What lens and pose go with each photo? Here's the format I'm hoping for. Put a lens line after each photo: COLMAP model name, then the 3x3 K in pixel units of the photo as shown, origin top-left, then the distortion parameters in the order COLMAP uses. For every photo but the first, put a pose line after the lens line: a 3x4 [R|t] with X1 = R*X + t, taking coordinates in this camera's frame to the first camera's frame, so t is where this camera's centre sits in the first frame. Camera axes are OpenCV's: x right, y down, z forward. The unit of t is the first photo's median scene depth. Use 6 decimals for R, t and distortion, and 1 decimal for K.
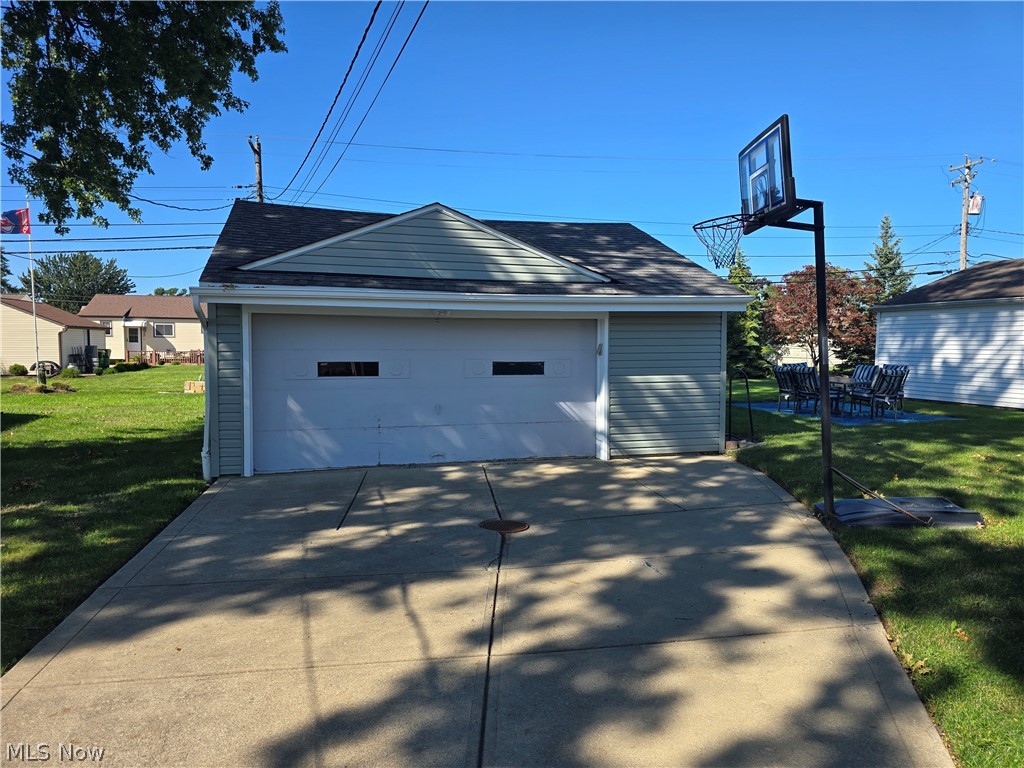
lens RADIAL K [[699.1, 0, 508.7], [0, 699.1, 382.9], [0, 0, 1]] dist [0.061479, -0.025459]
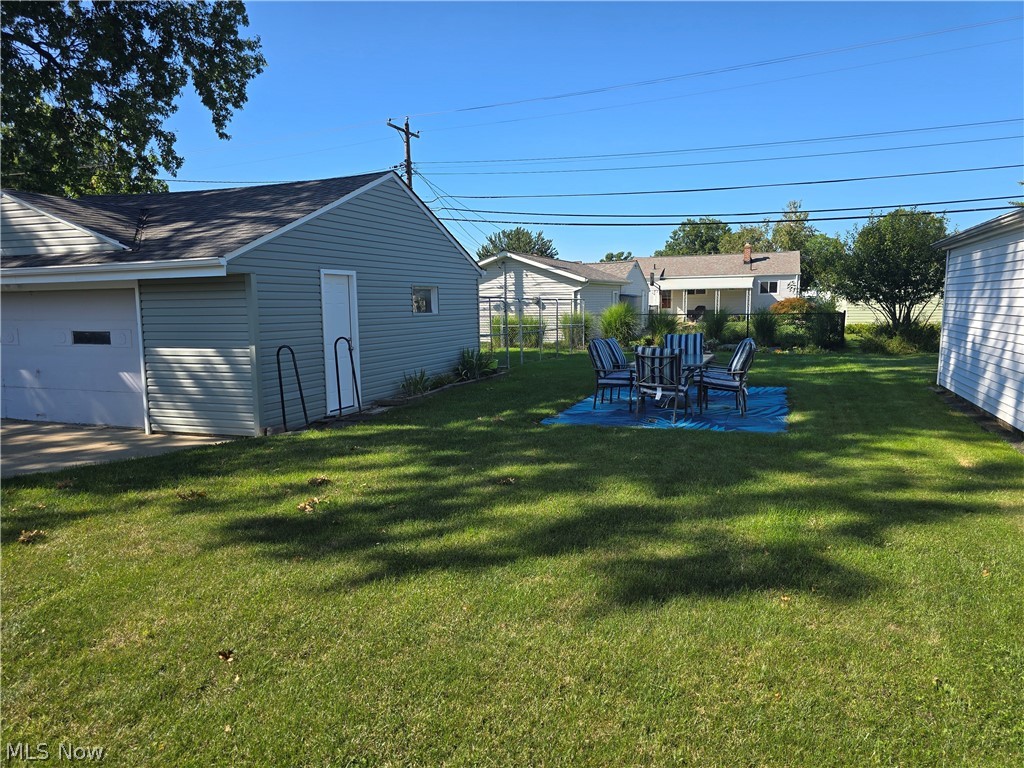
lens RADIAL K [[699.1, 0, 511.1], [0, 699.1, 385.5], [0, 0, 1]] dist [0.061479, -0.025459]
pose [[0.792583, 0.058528, -0.606949, 1.116244], [-0.019317, 0.997293, 0.070943, -0.036070], [0.609458, -0.044504, 0.791568, 0.521989]]
